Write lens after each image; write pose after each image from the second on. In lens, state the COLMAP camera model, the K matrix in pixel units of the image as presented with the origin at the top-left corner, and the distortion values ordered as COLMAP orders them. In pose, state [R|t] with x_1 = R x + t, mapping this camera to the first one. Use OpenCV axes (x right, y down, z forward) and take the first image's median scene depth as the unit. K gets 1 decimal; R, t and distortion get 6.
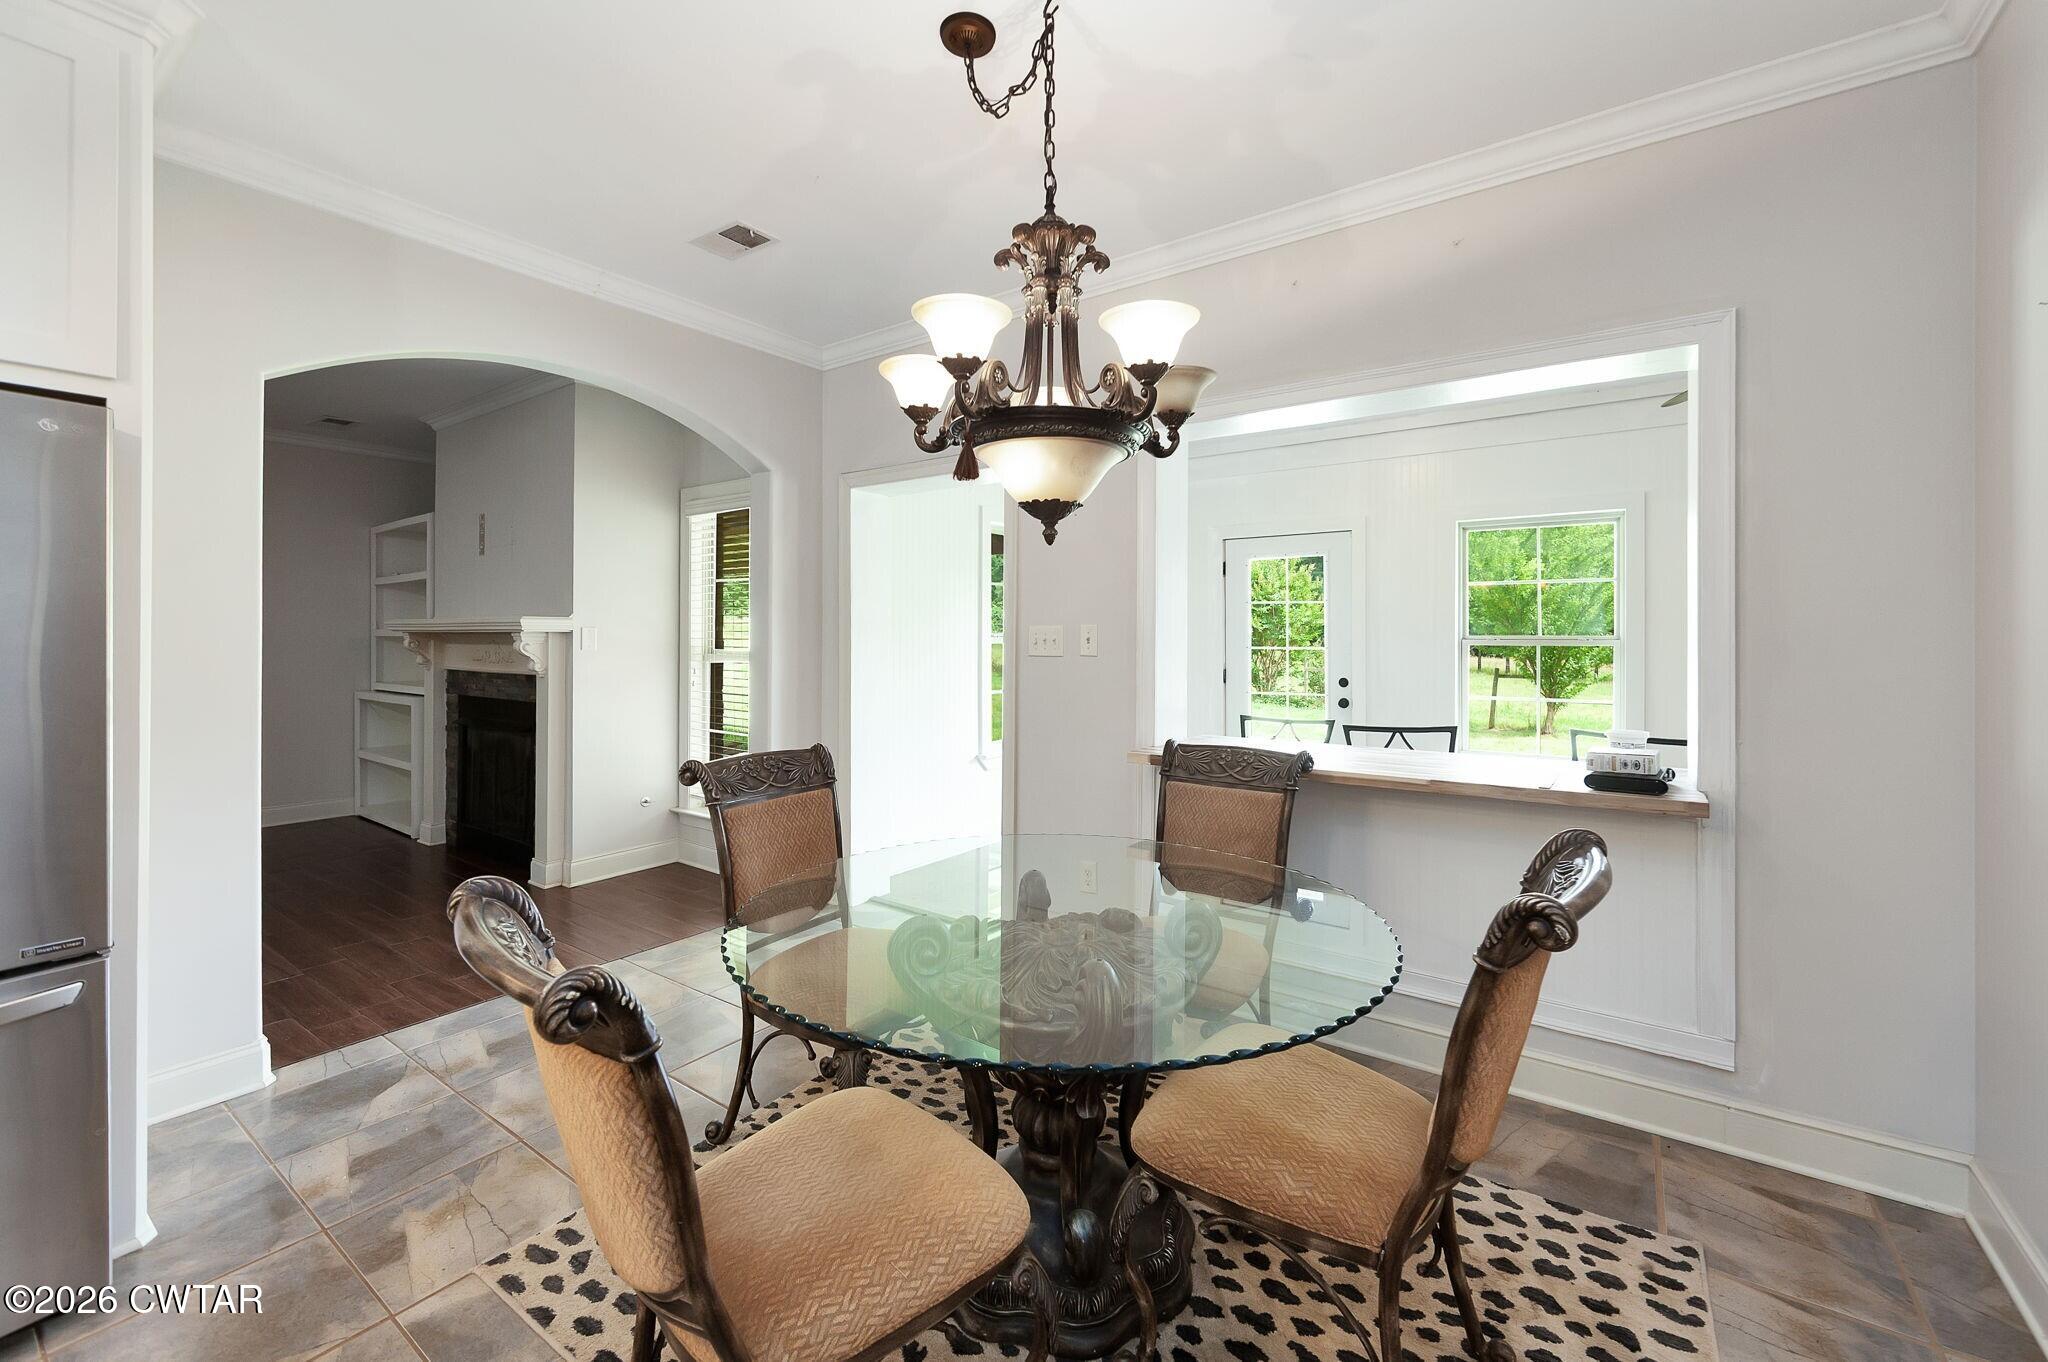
lens RADIAL K [[838.1, 0, 1029.7], [0, 838.1, 640.6], [0, 0, 1]] dist [0.000357, -0.000061]
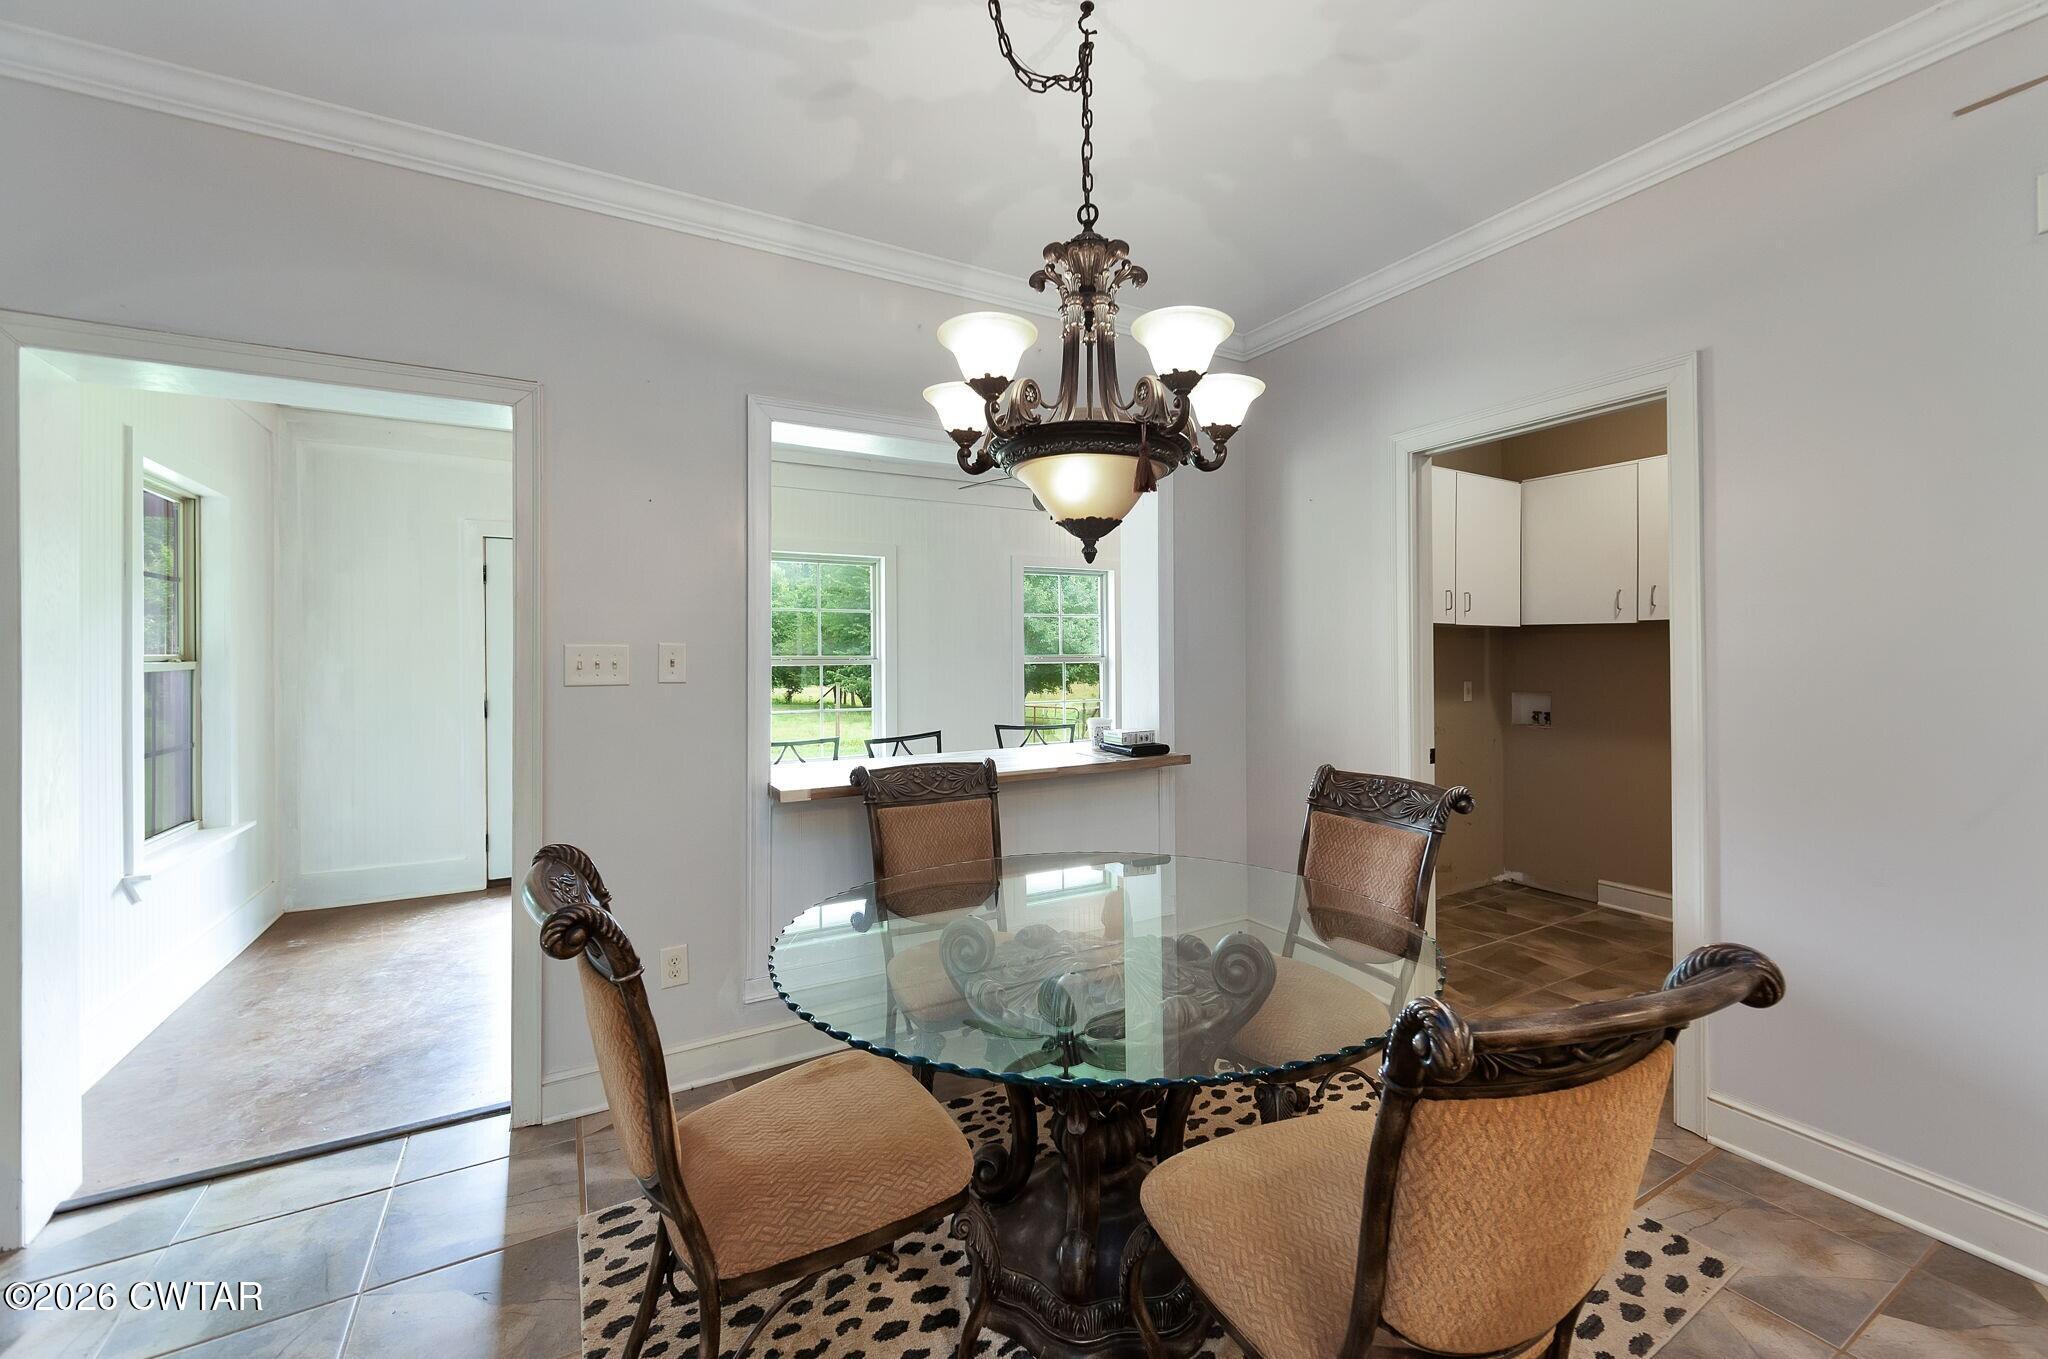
lens RADIAL K [[817.7, 0, 1046.7], [0, 817.7, 656.2], [0, 0, 1]] dist [-0.001291, -0.000122]
pose [[0.402727, -0.003010, 0.915315, -0.778702], [0.011878, 0.999928, -0.001938, -0.002346], [-0.915243, 0.011653, 0.402733, 0.576602]]
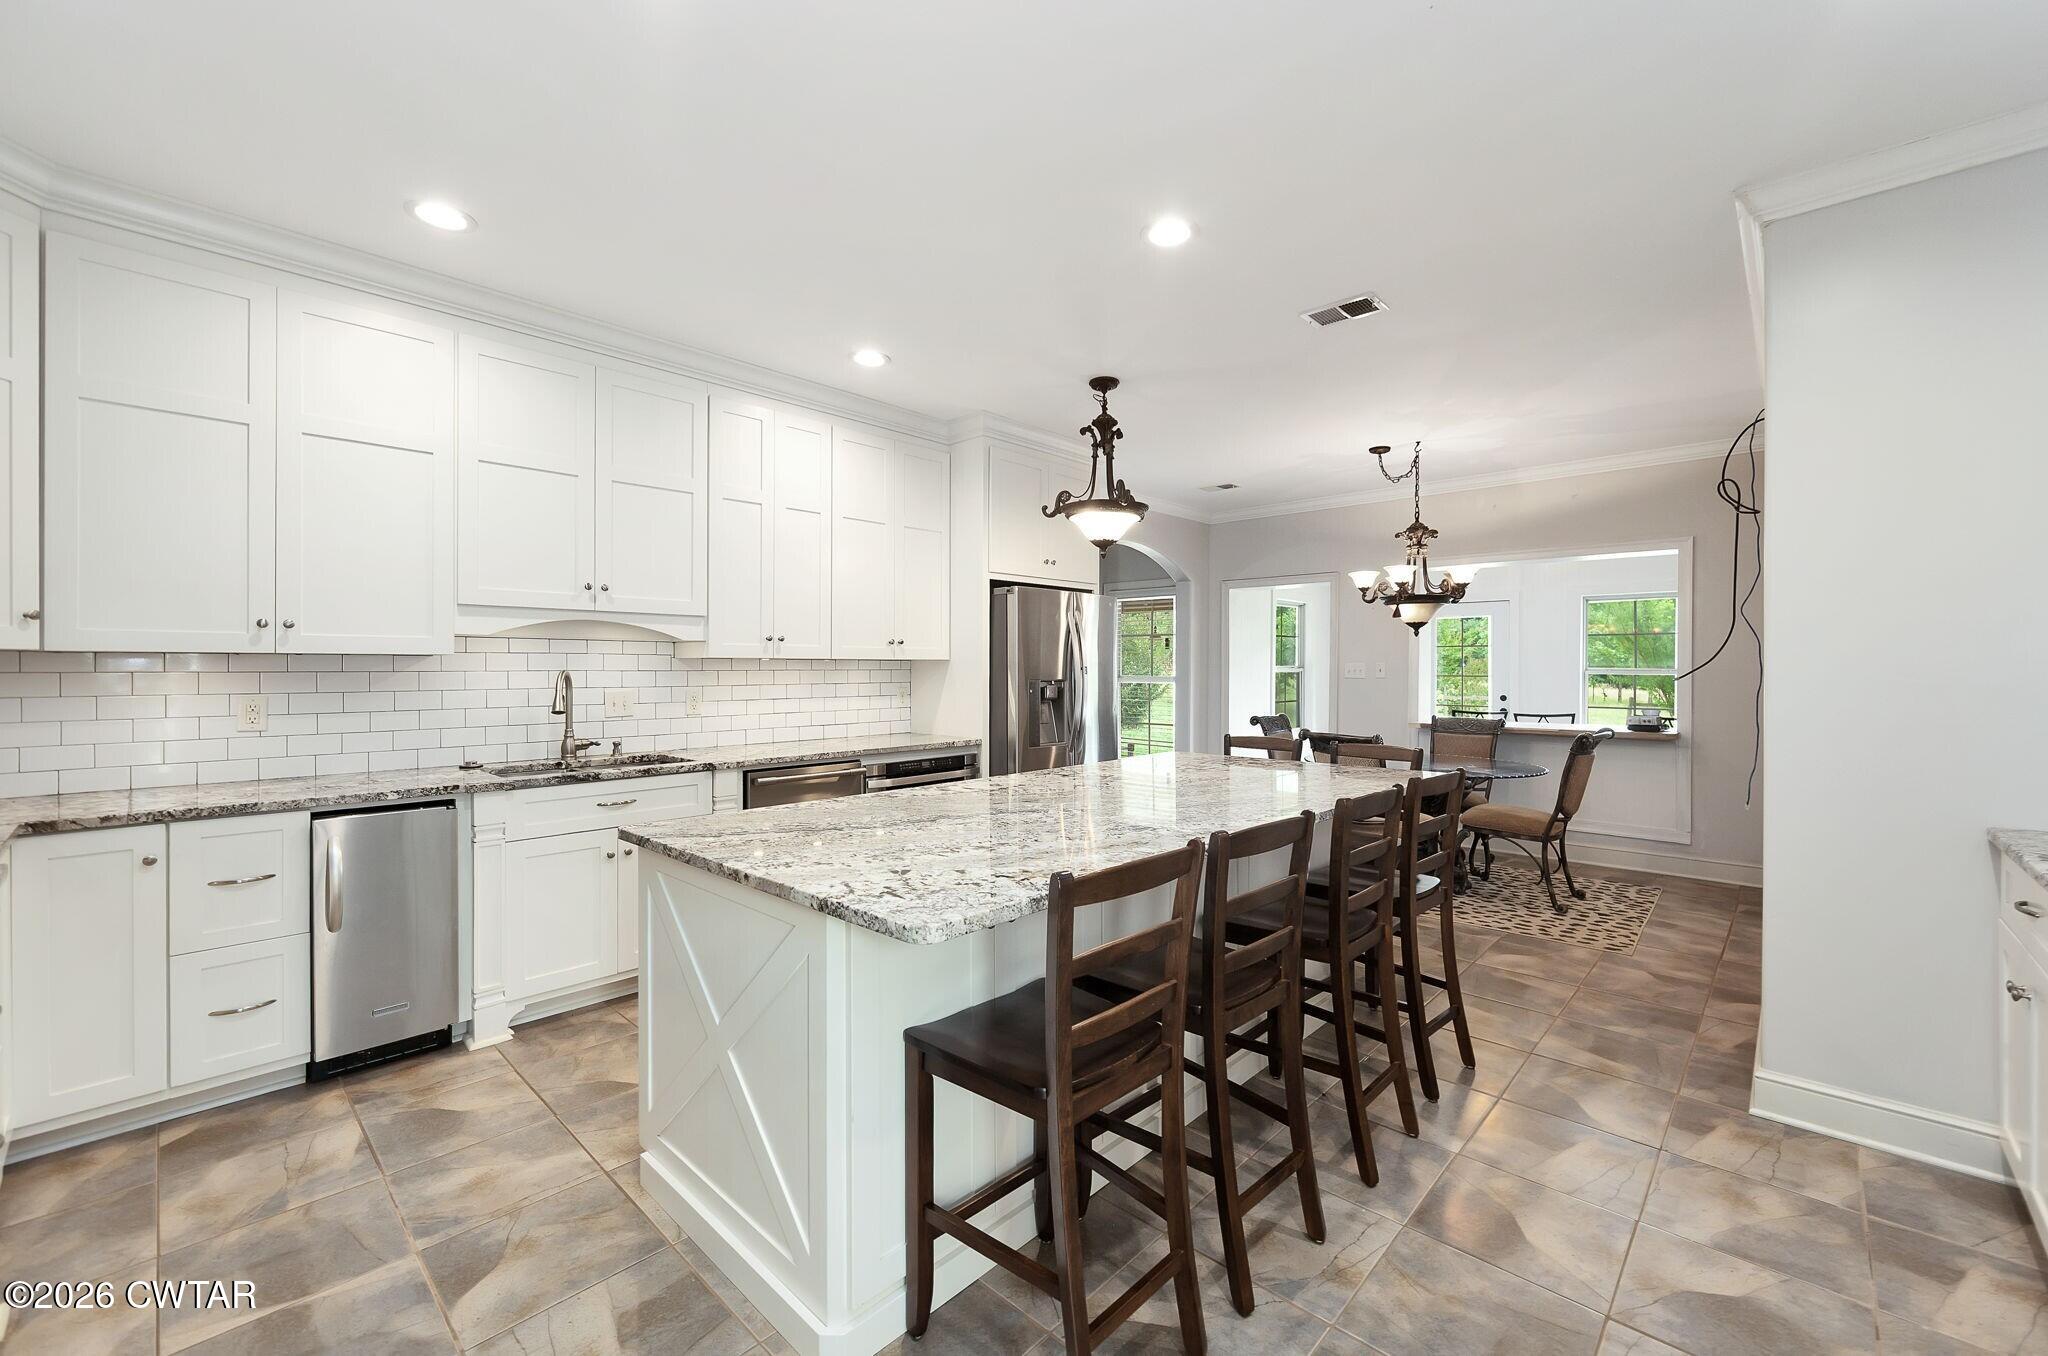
lens RADIAL K [[830.5, 0, 1027.9], [0, 830.5, 672.0], [0, 0, 1]] dist [0.000956, -0.000122]
pose [[0.991234, 0.000969, -0.132115, -0.805664], [-0.000816, 0.999999, 0.001210, 0.002861], [0.132116, -0.001091, 0.991234, -1.749453]]
